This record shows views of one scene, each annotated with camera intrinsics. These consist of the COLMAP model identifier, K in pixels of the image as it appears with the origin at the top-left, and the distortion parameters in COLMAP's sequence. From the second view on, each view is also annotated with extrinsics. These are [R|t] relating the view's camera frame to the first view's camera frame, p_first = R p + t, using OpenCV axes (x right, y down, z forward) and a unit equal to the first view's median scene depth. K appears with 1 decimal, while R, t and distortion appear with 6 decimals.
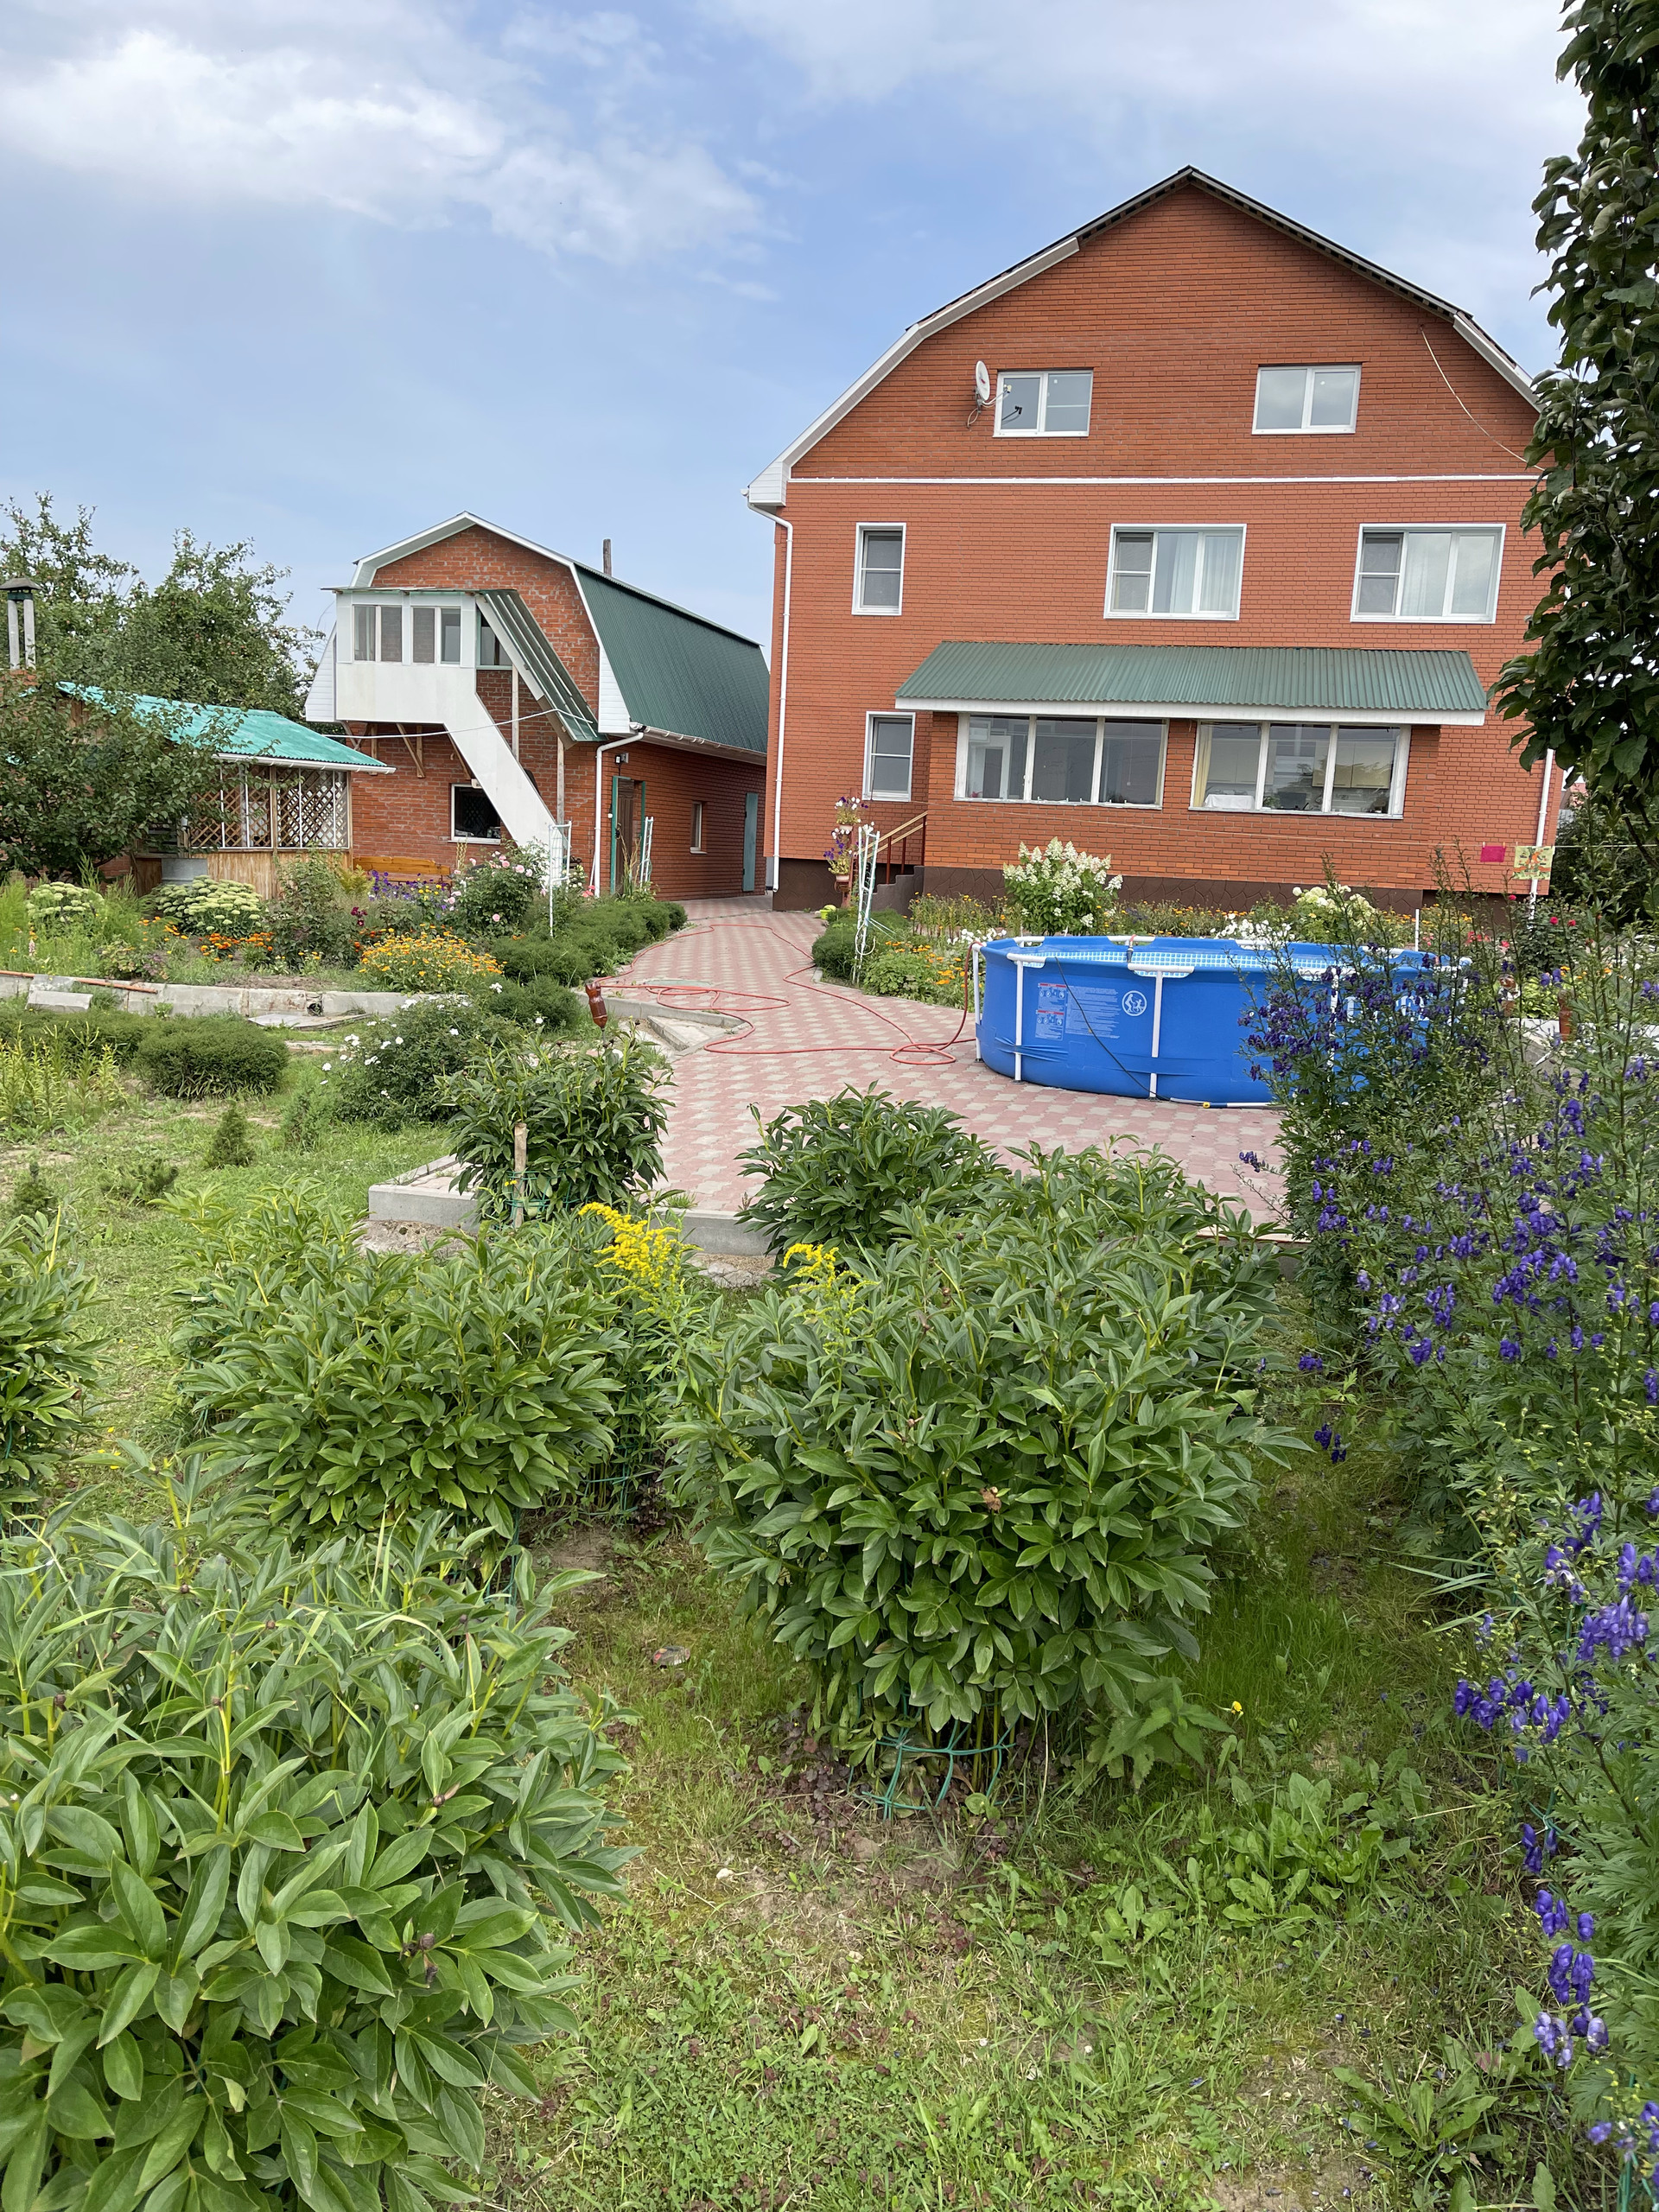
lens RADIAL K [[1722.0, 0, 829.5], [0, 1722.0, 1106.0], [0, 0, 1]] dist [0.080097, -0.000110]
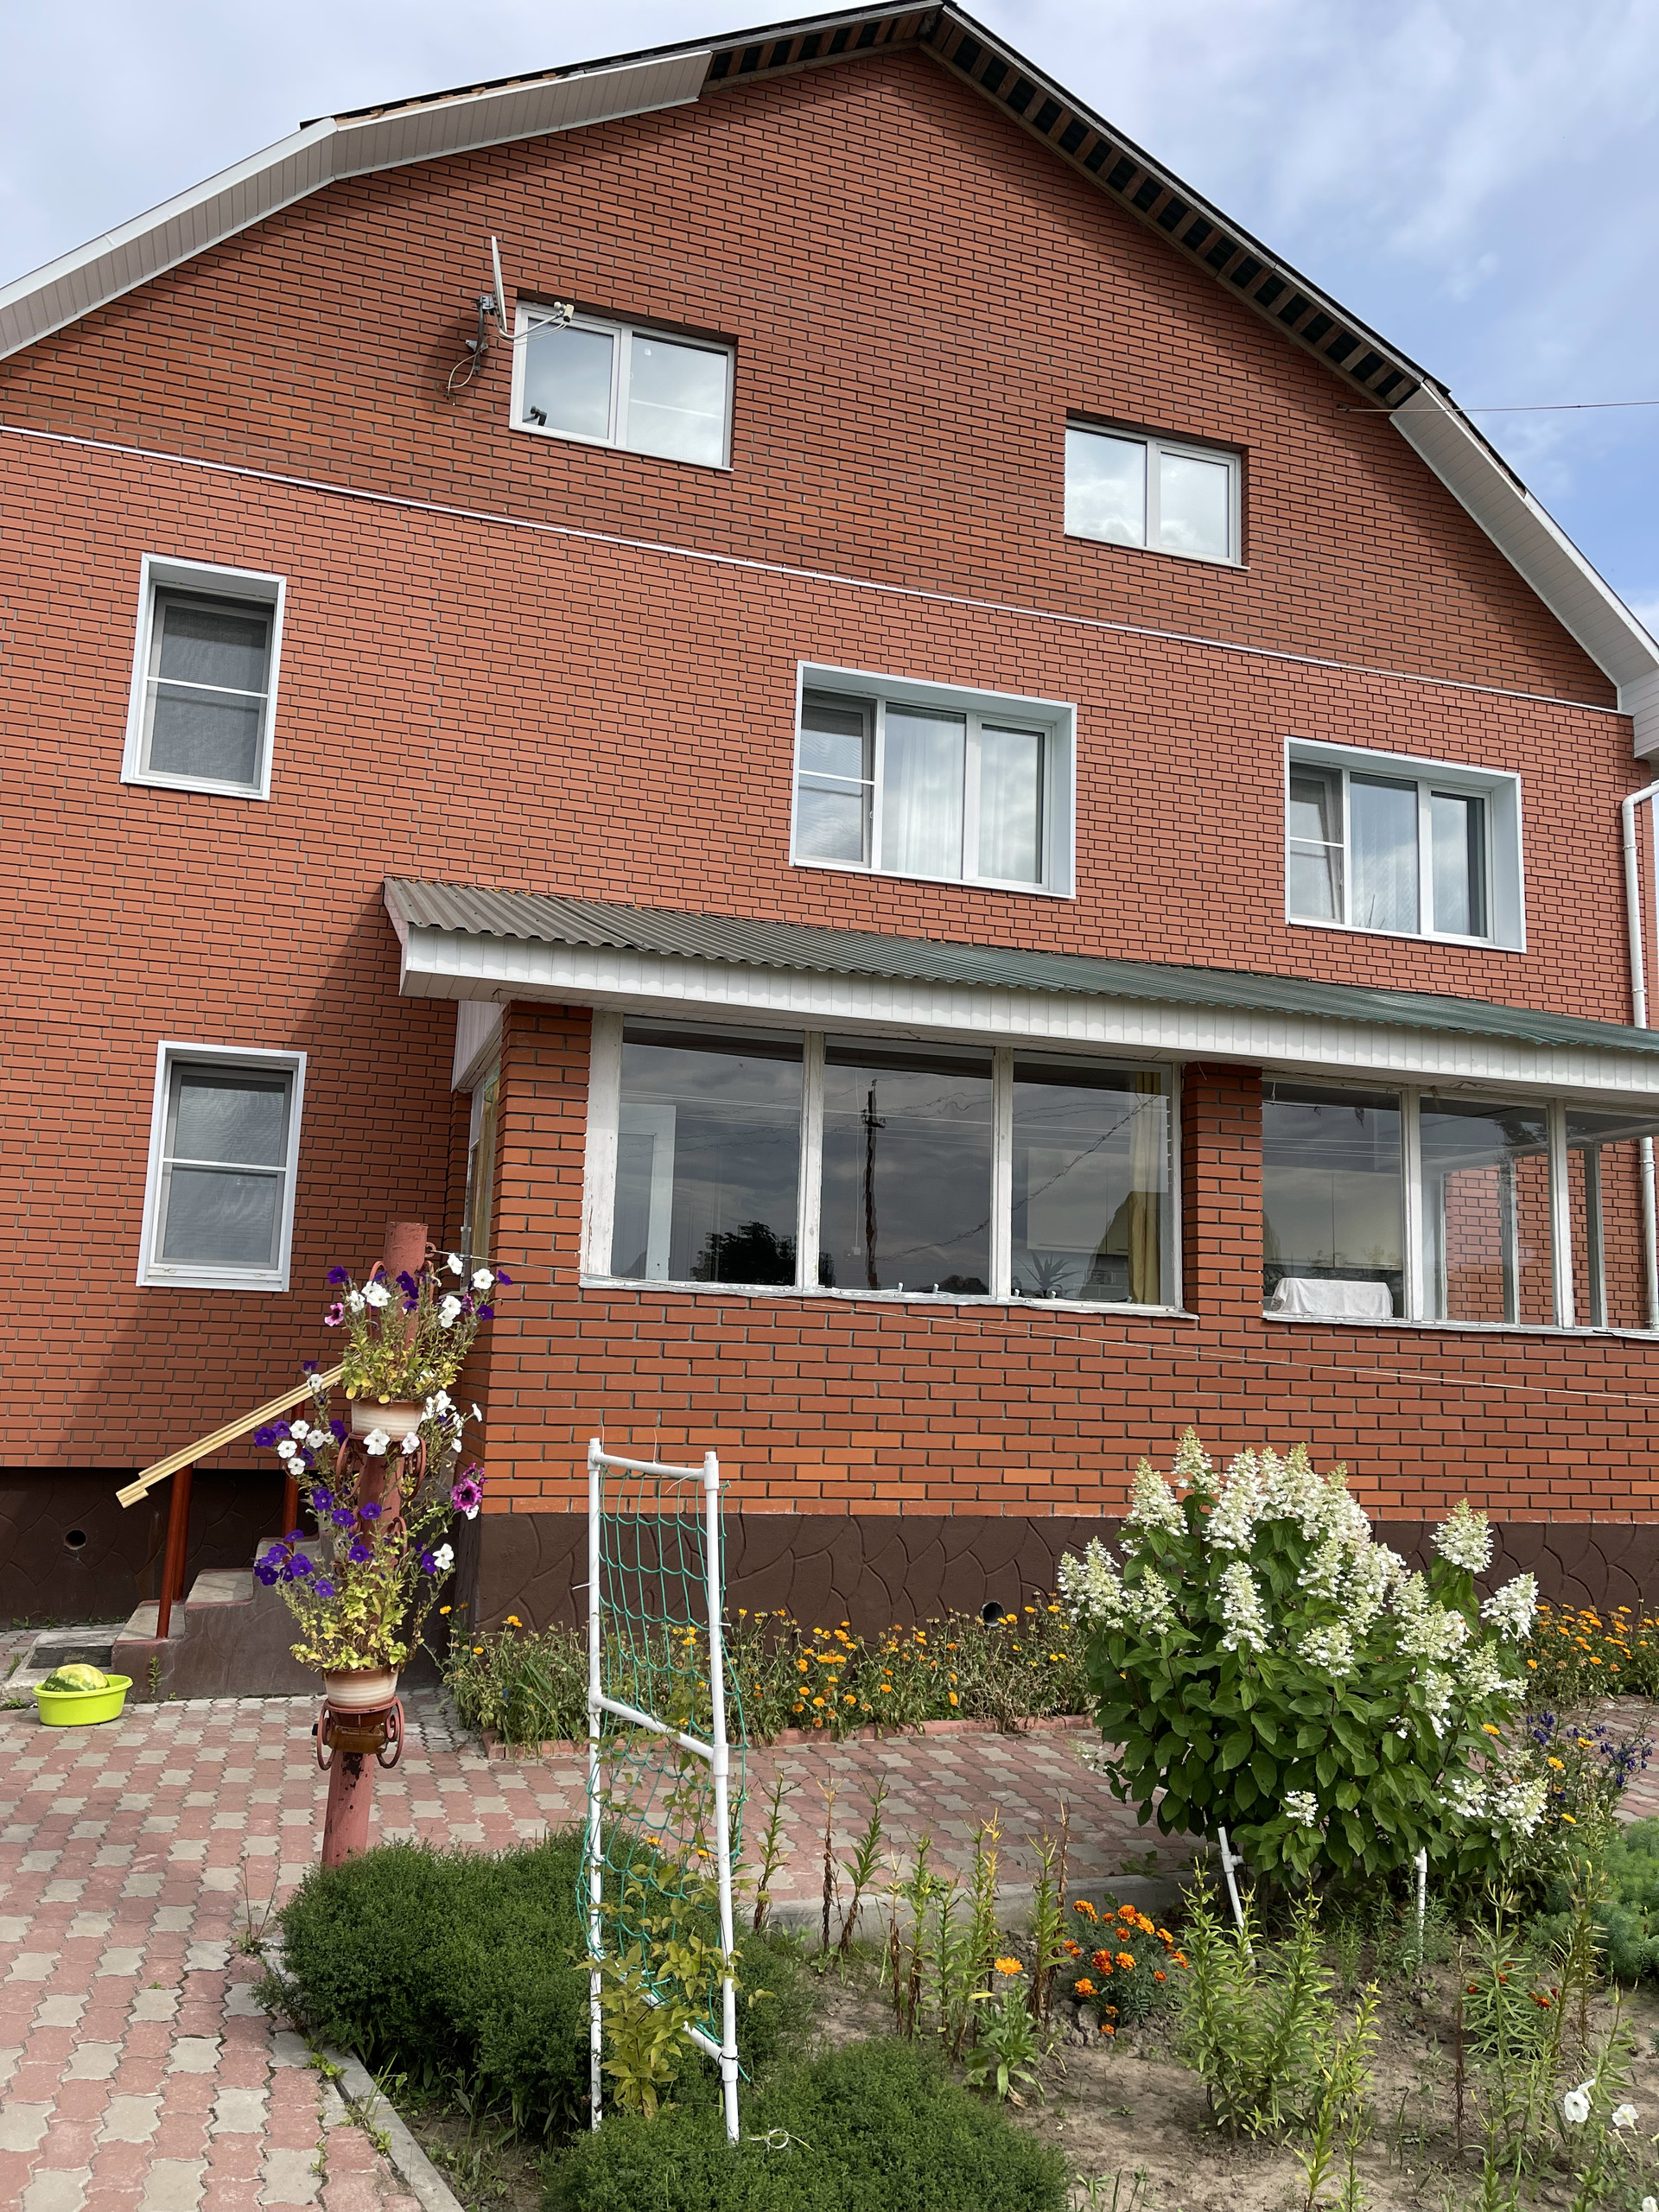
lens RADIAL K [[1663.5, 0, 829.5], [0, 1663.5, 1106.0], [0, 0, 1]] dist [0.050221, -0.000329]
pose [[0.861831, 0.055023, 0.504203, -0.039252], [0.080122, 0.966847, -0.242462, -0.135141], [-0.500828, 0.249359, 0.828850, 0.738578]]
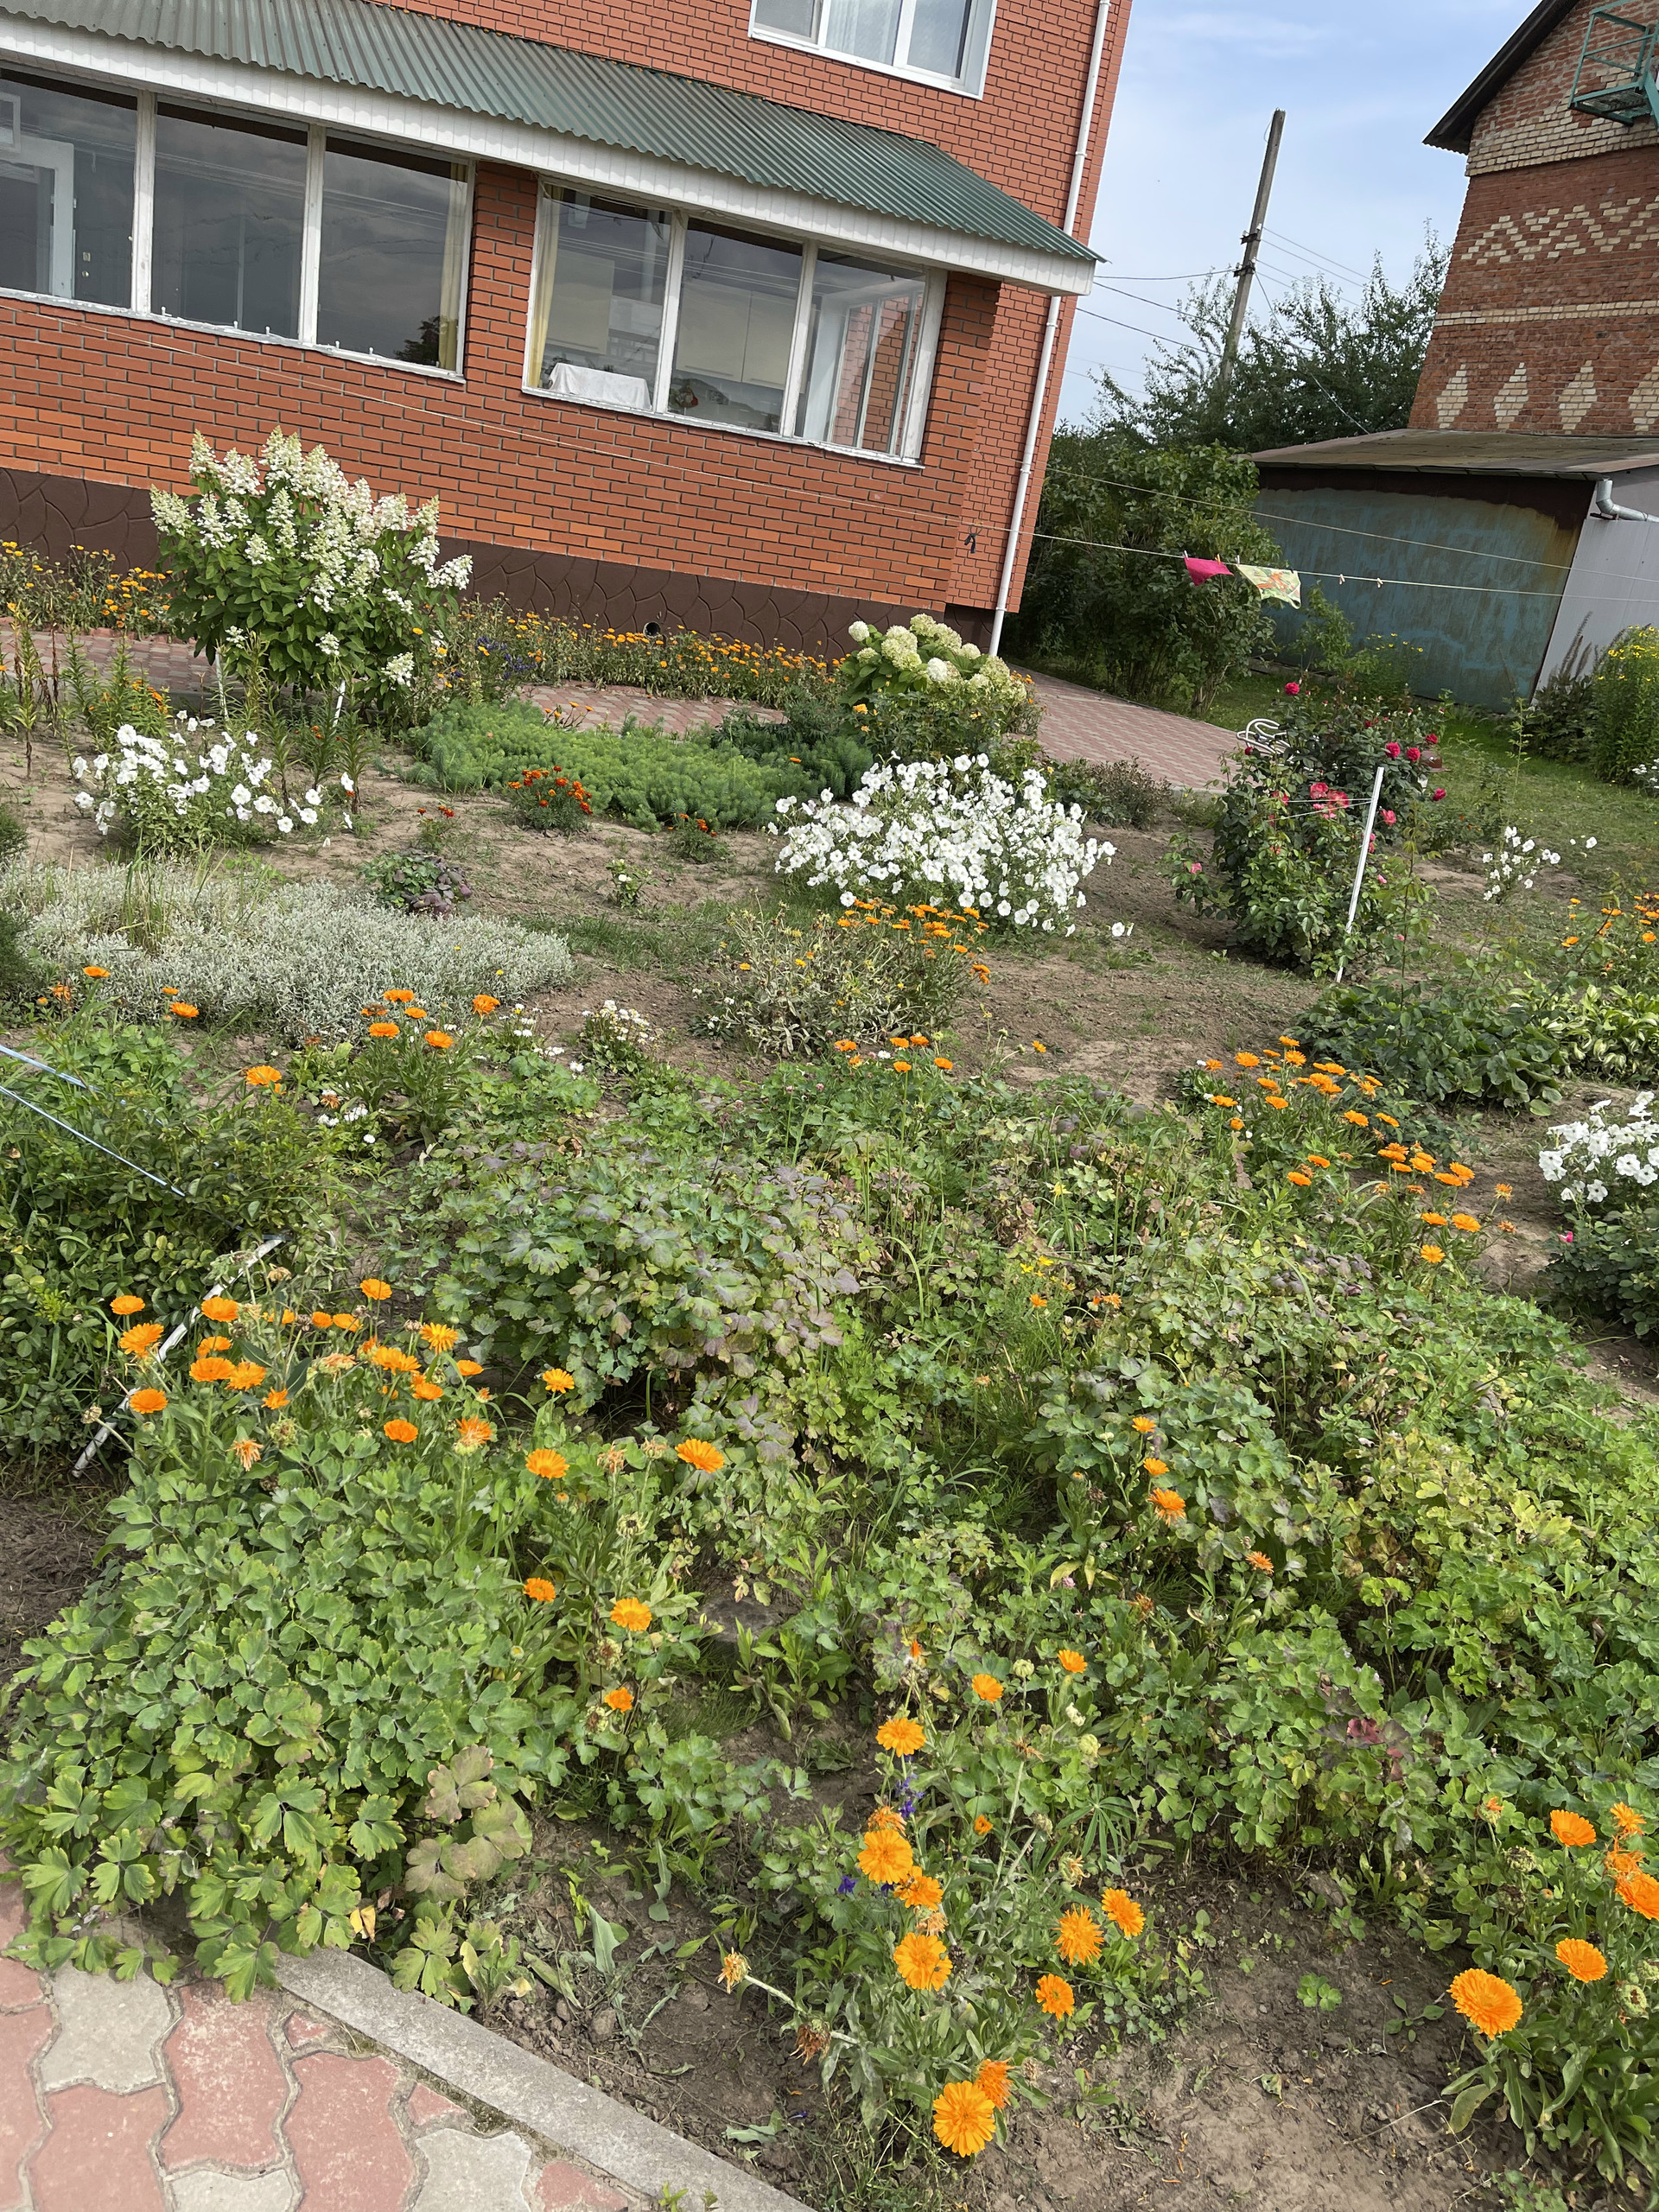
lens RADIAL K [[1722.0, 0, 829.5], [0, 1722.0, 1106.0], [0, 0, 1]] dist [0.080097, -0.000110]
pose [[0.836695, -0.098324, 0.538771, 0.005782], [-0.024346, 0.976102, 0.215943, -0.086303], [-0.547128, -0.193795, 0.814306, 0.528714]]
